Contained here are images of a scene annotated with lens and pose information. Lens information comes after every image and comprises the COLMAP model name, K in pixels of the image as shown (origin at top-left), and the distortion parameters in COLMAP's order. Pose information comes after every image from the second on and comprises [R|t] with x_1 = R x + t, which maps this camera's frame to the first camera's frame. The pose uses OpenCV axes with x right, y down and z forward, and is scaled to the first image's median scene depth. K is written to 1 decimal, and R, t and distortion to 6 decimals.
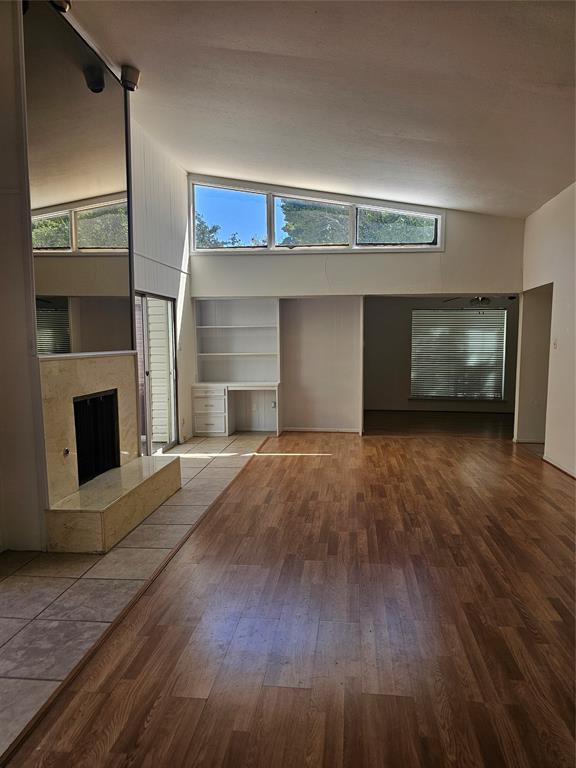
lens RADIAL K [[517.8, 0, 295.3], [0, 517.8, 386.7], [0, 0, 1]] dist [0.037626, -0.025694]
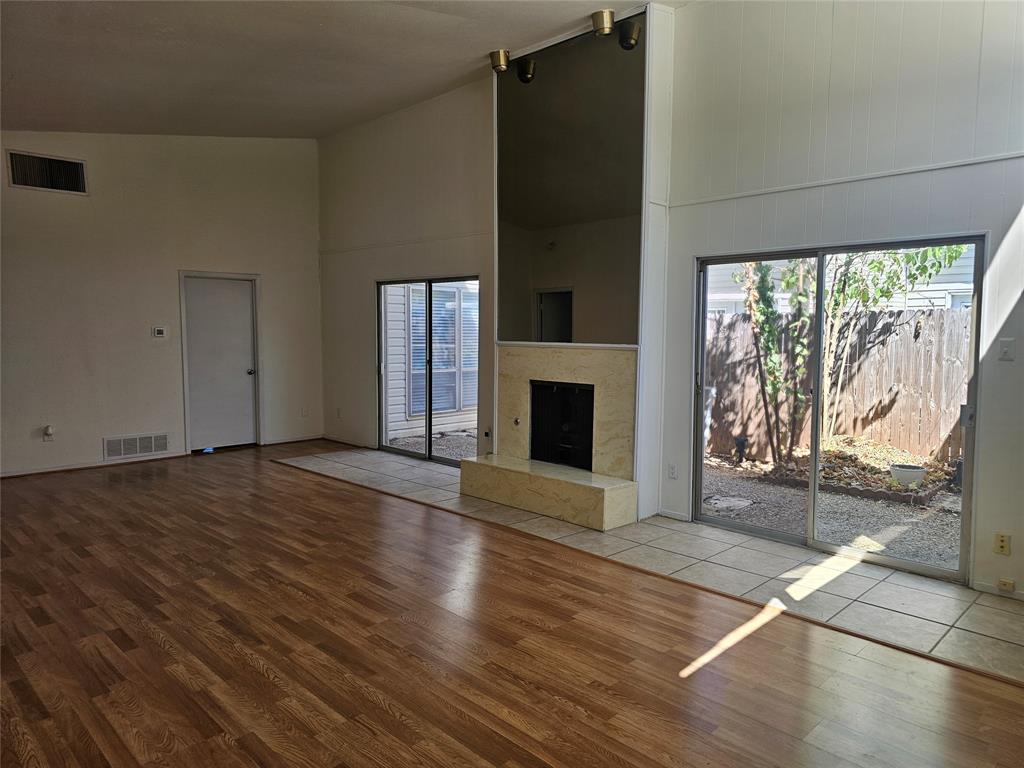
lens RADIAL K [[690.4, 0, 516.2], [0, 690.4, 382.4], [0, 0, 1]] dist [0.037626, -0.025694]
pose [[-0.624071, 0.065219, -0.778641, 0.616161], [-0.072848, 0.987314, 0.141085, -0.146476], [0.777965, 0.144769, -0.611402, 1.498361]]
